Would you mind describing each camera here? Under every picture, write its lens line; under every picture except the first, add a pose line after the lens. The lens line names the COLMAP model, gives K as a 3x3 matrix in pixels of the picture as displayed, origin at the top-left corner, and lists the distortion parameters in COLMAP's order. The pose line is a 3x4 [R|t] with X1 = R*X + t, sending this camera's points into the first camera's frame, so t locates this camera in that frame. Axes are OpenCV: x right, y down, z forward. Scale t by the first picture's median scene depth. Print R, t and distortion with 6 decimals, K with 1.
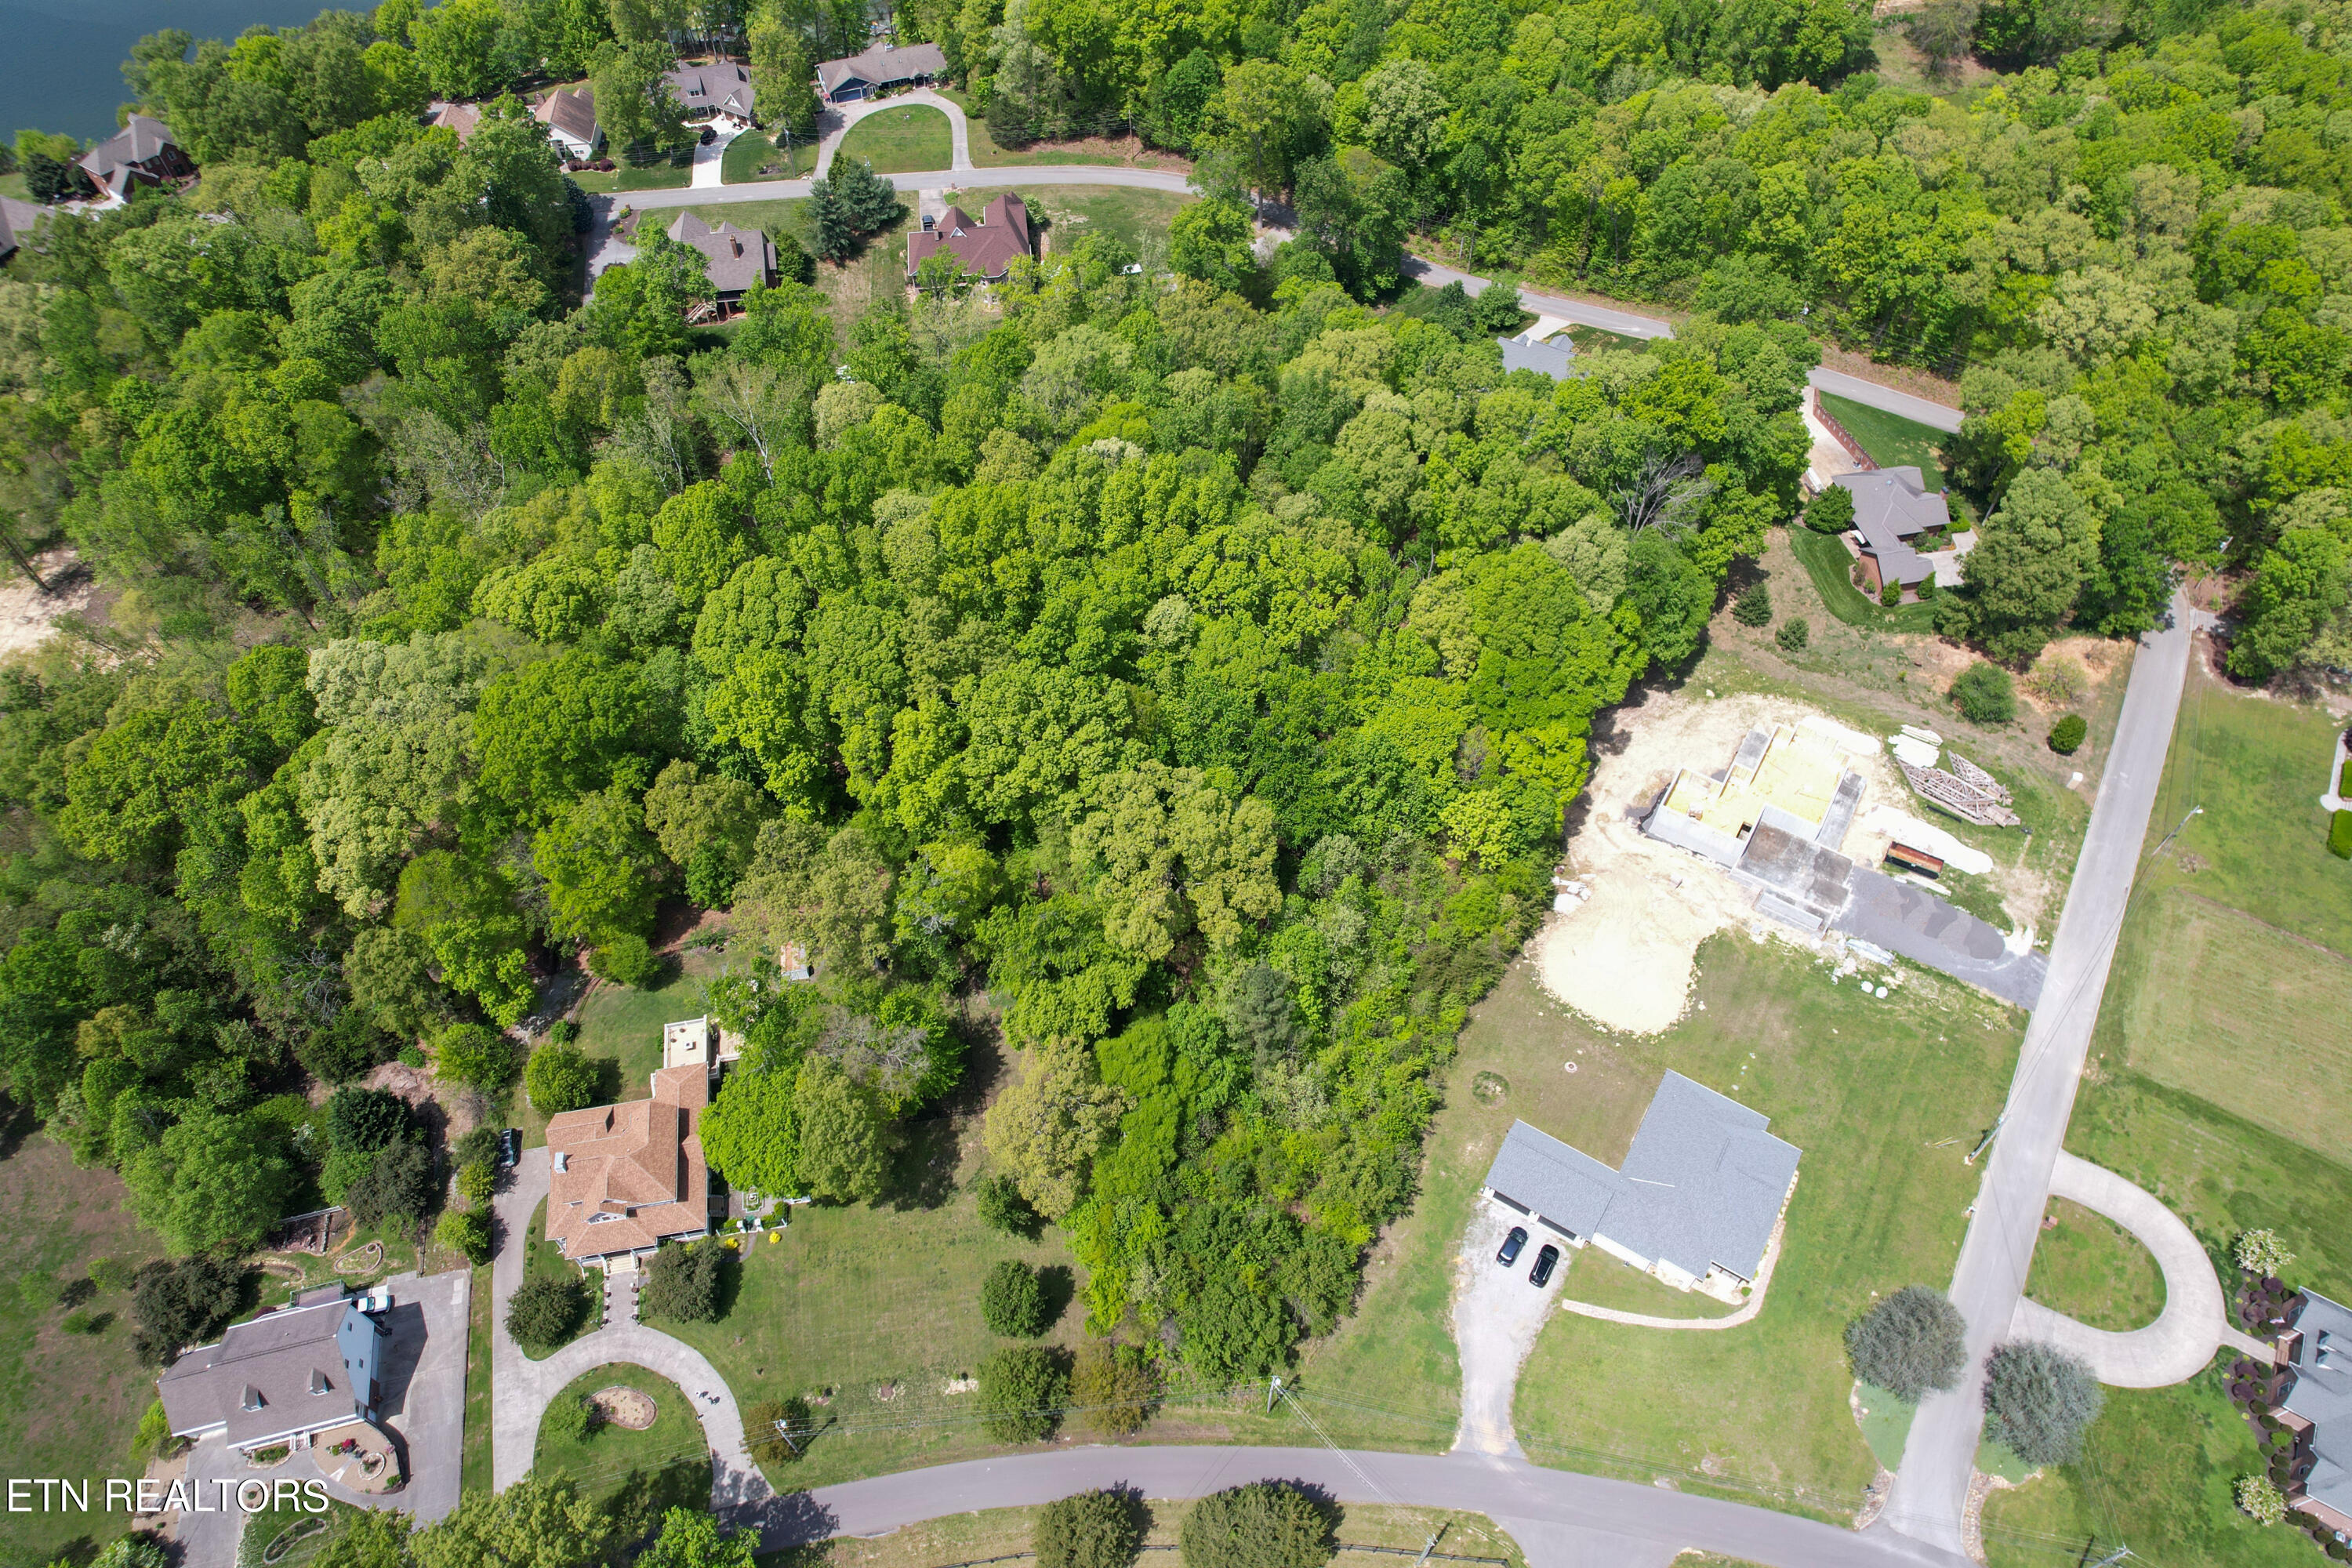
lens RADIAL K [[1505.2, 0, 1186.9], [0, 1505.2, 783.4], [0, 0, 1]] dist [-0.074925, 0.068422]
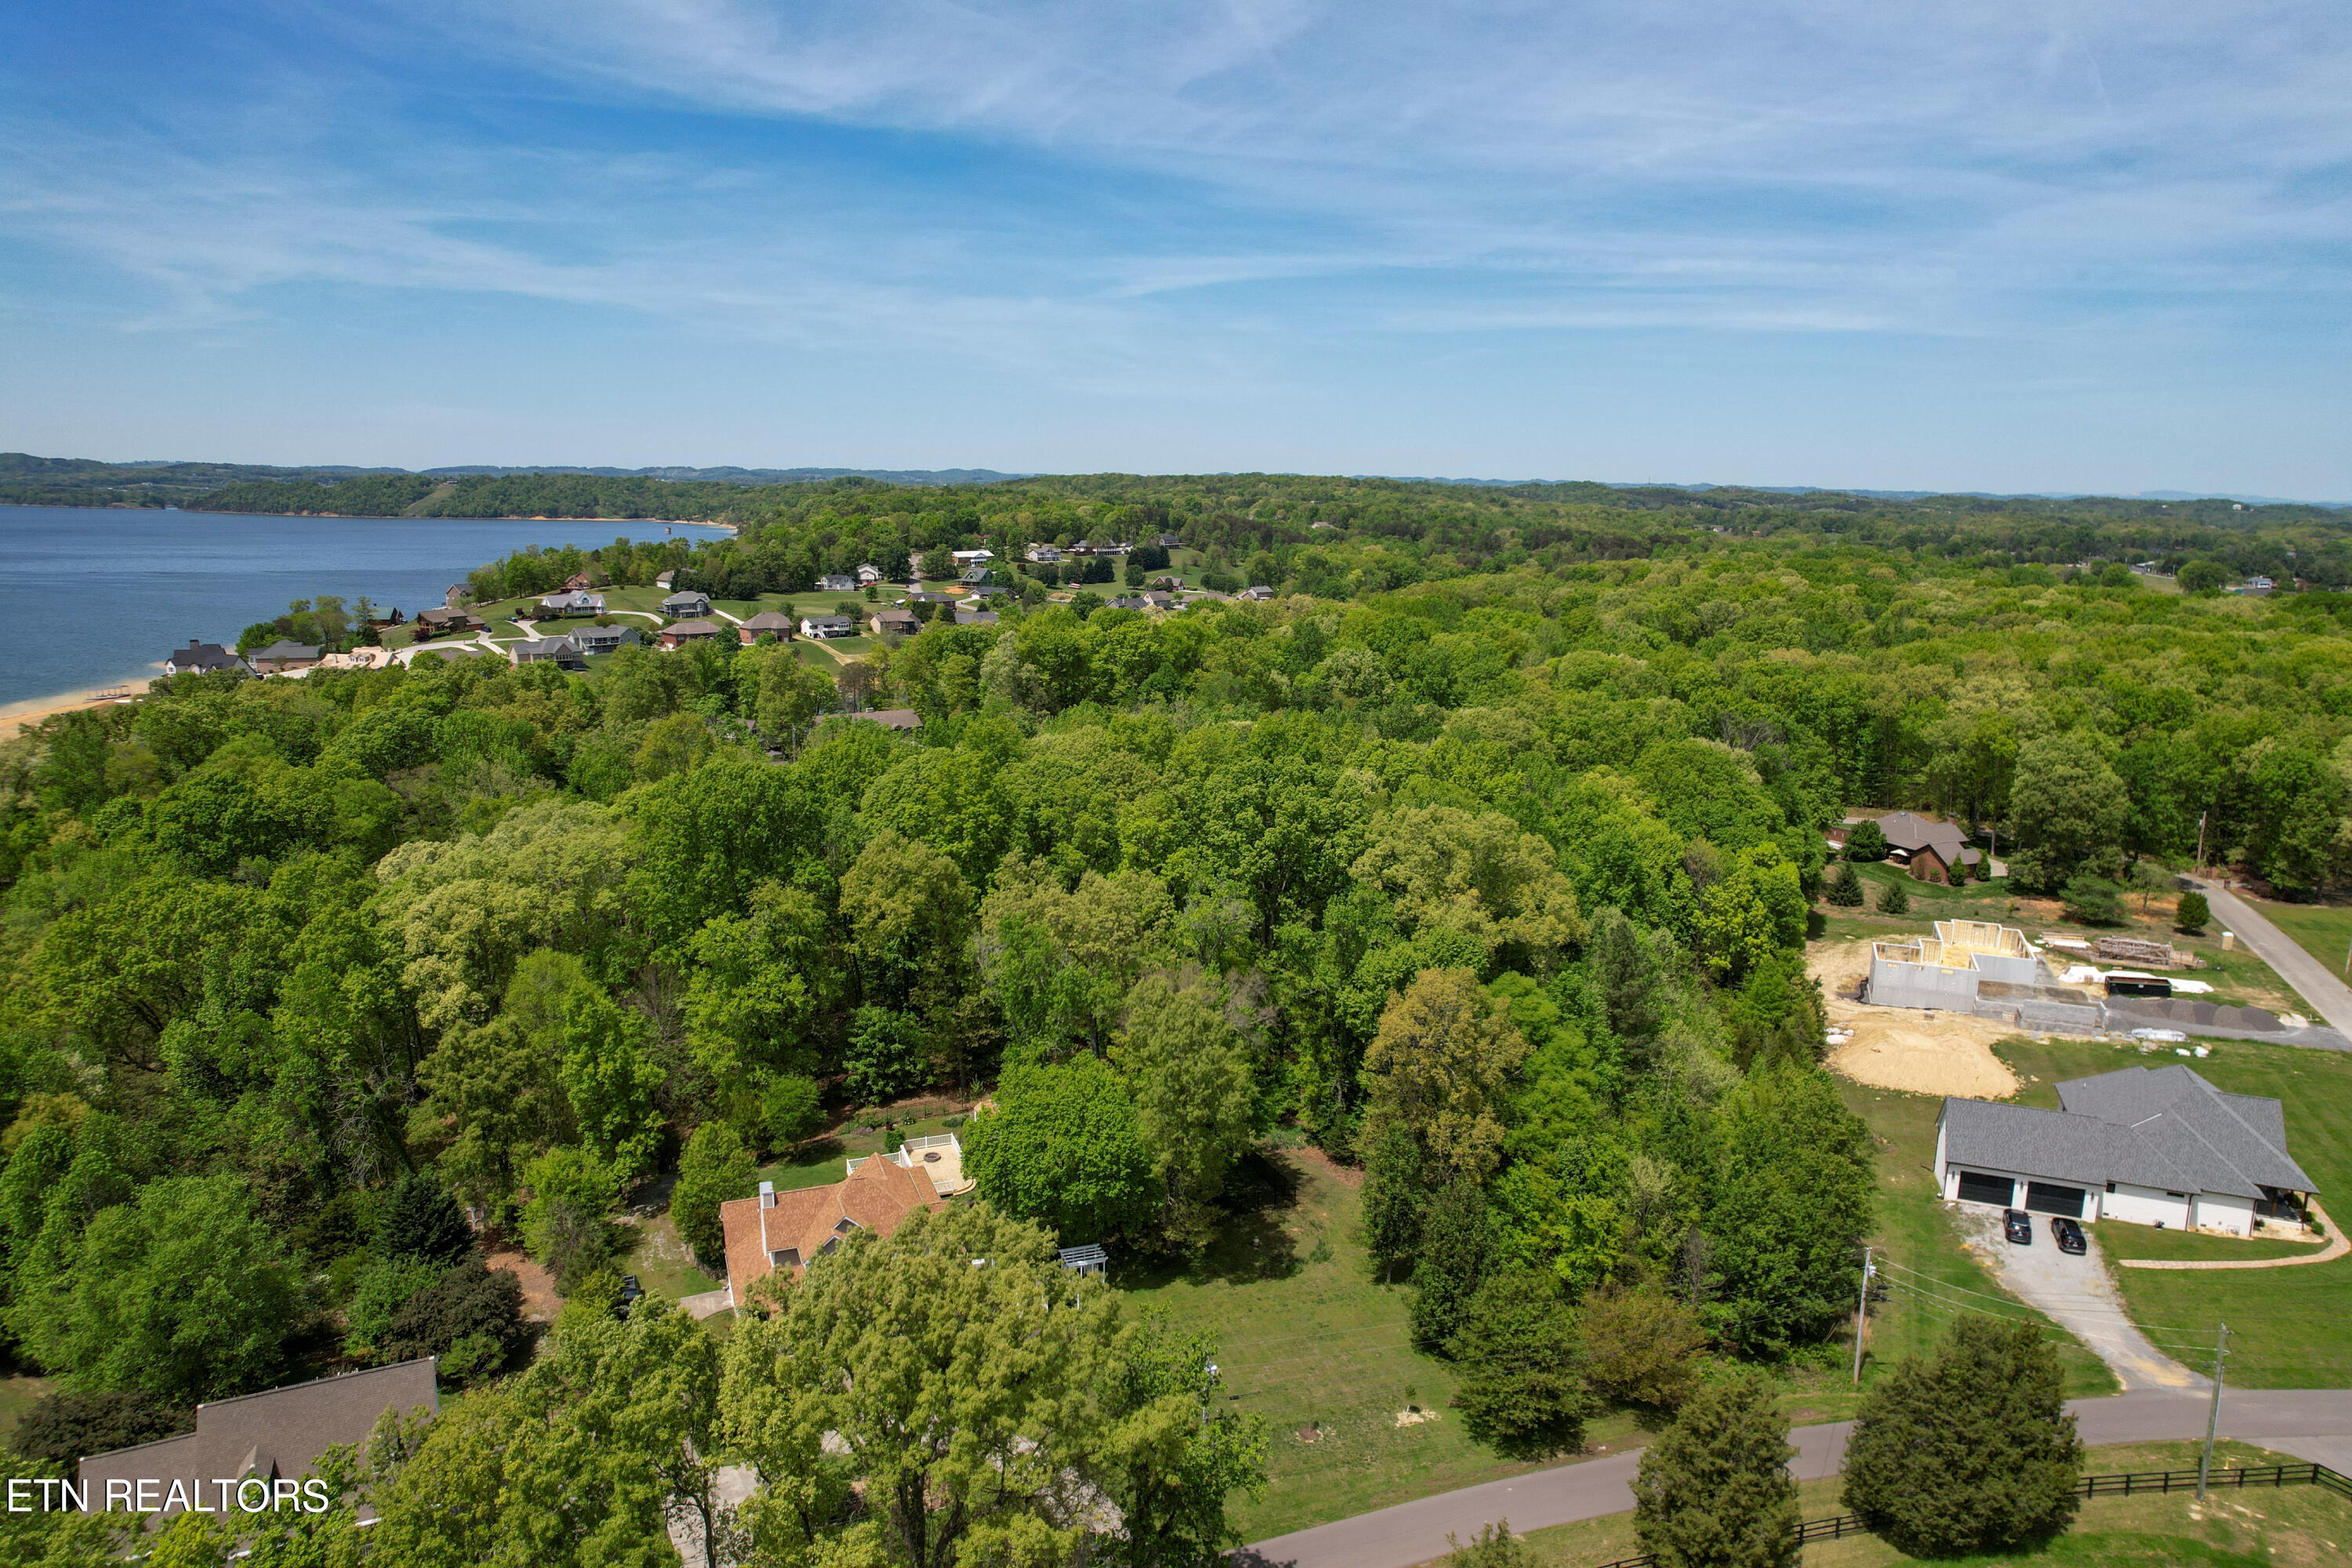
lens RADIAL K [[1505.2, 0, 1186.9], [0, 1505.2, 783.4], [0, 0, 1]] dist [-0.074925, 0.068422]
pose [[0.982474, -0.024133, 0.184829, -0.301390], [0.138010, 0.760685, -0.634281, 0.491459], [-0.125289, 0.648673, 0.750684, 0.282089]]
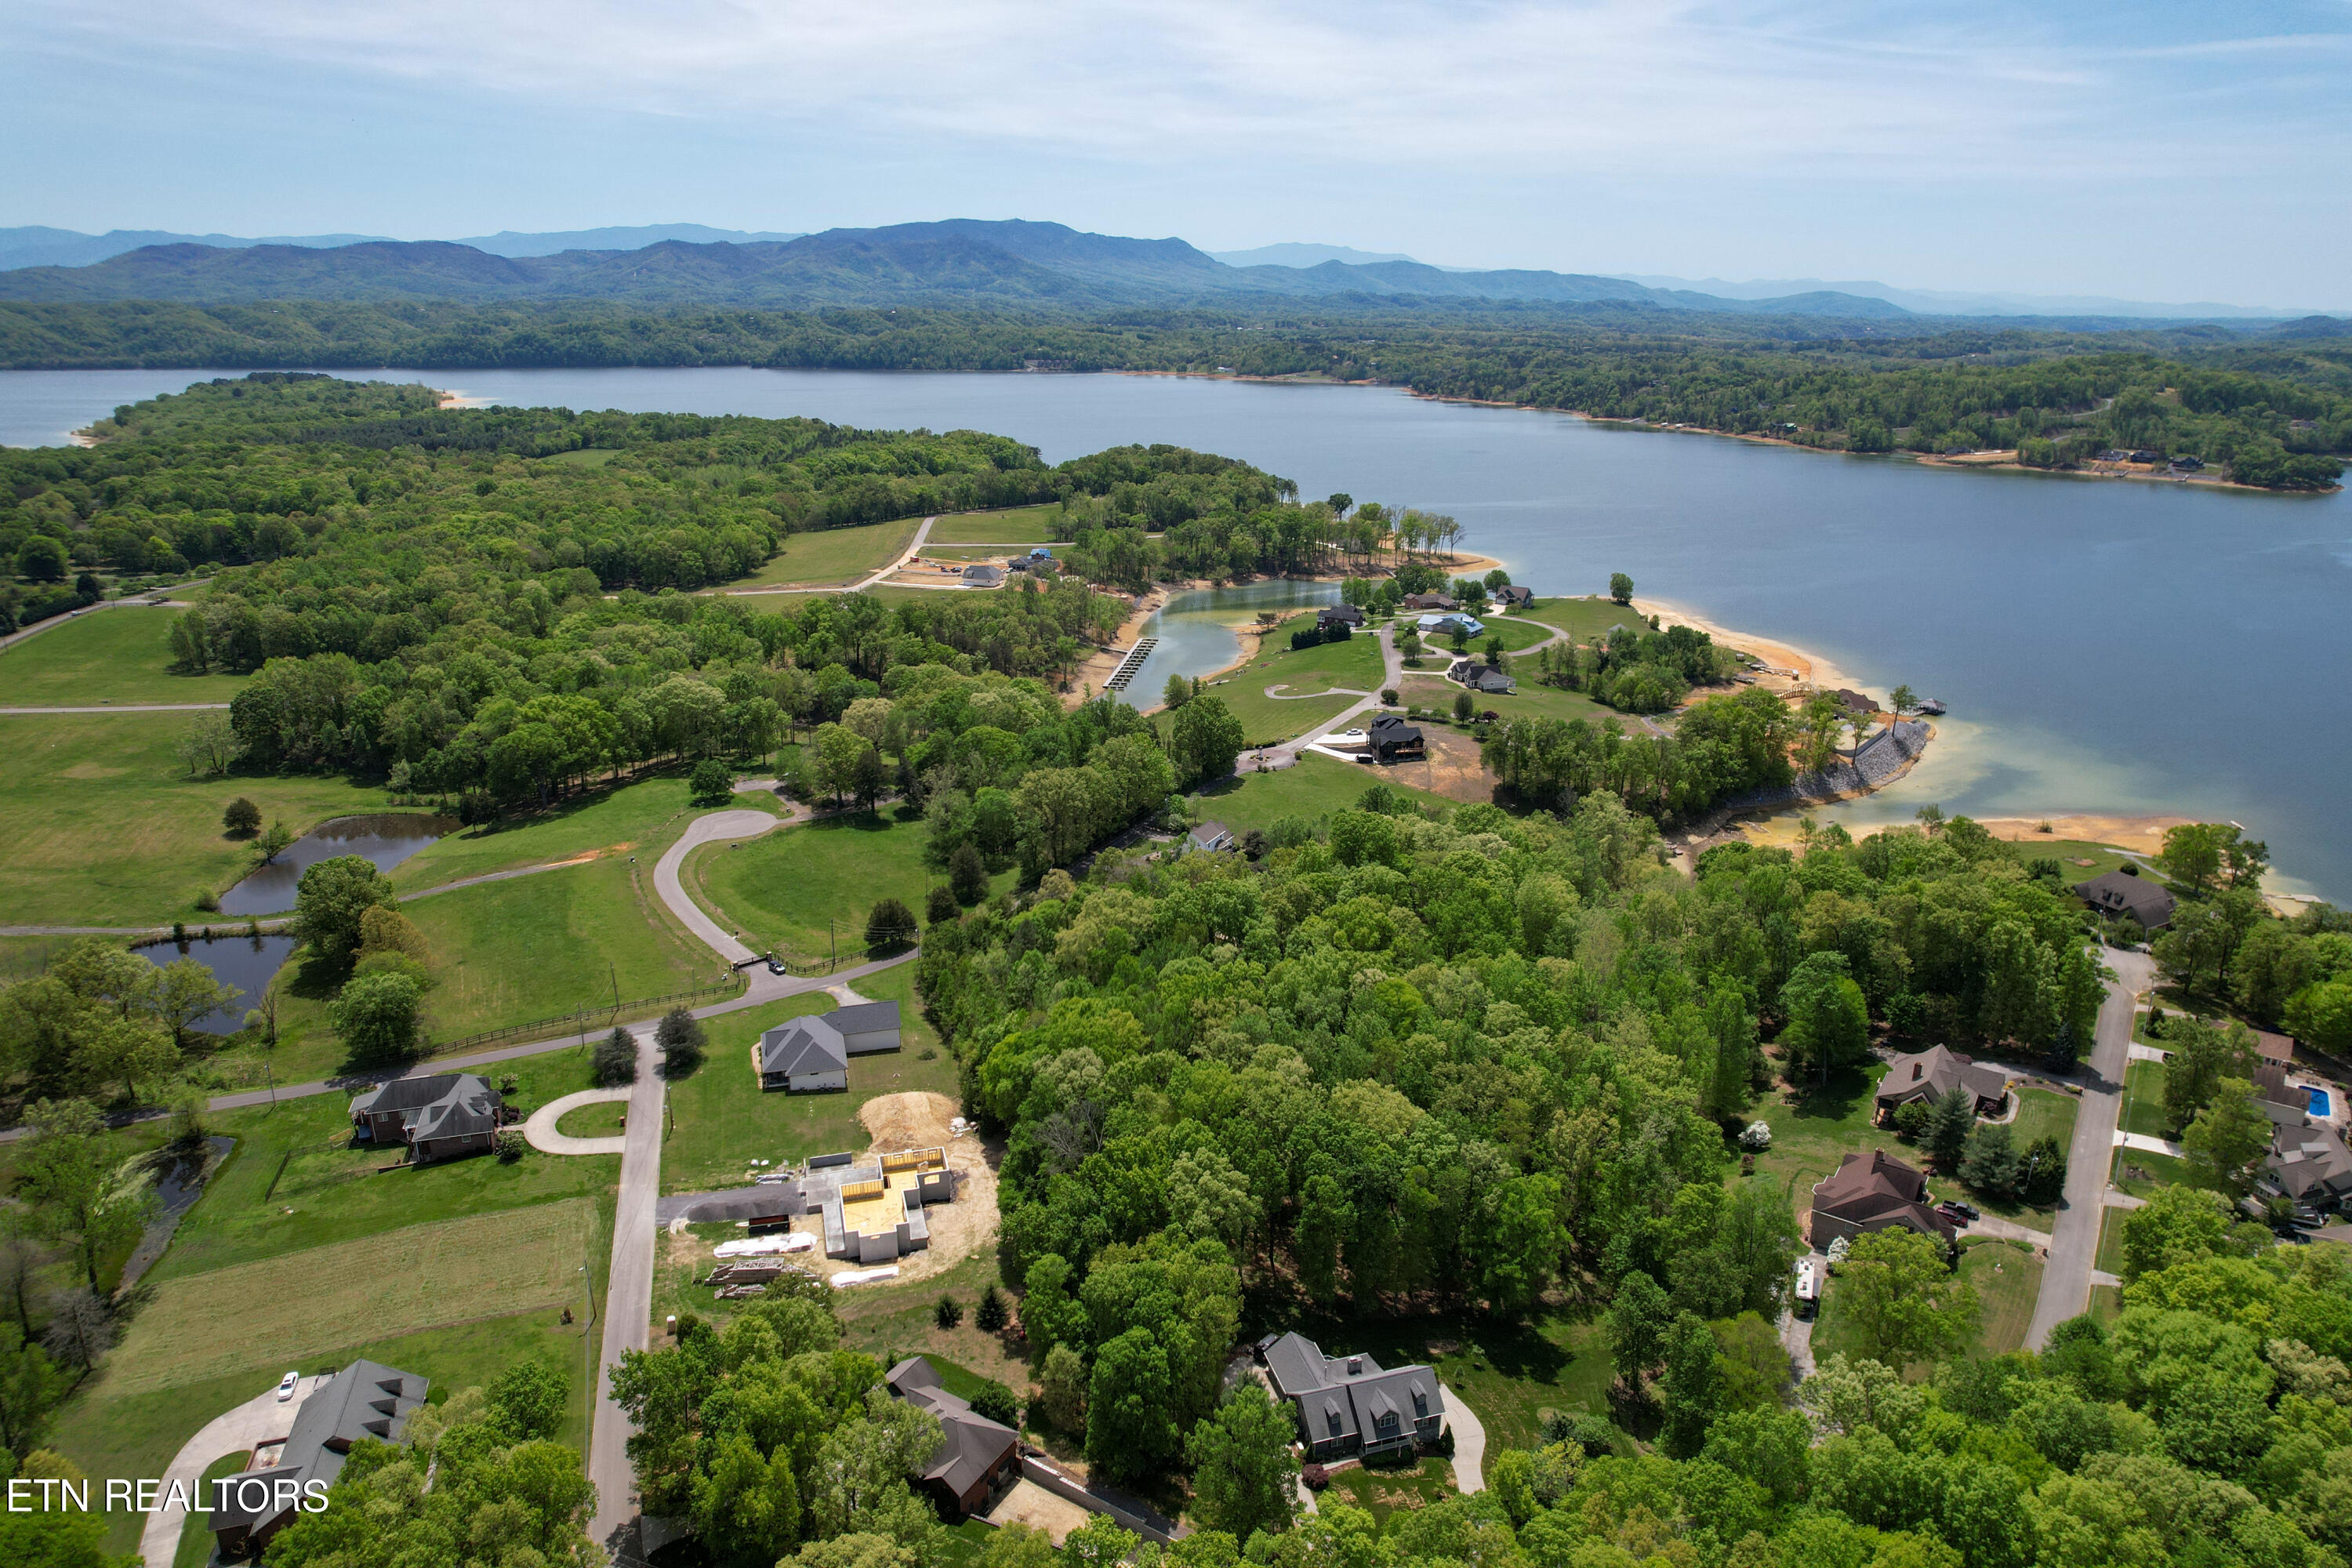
lens RADIAL K [[1505.2, 0, 1186.9], [0, 1505.2, 783.4], [0, 0, 1]] dist [-0.074925, 0.068422]
pose [[-0.668777, 0.226861, -0.708005, 1.126454], [-0.587288, 0.422742, 0.690204, -1.284673], [0.455885, 0.877395, -0.149488, 1.060092]]
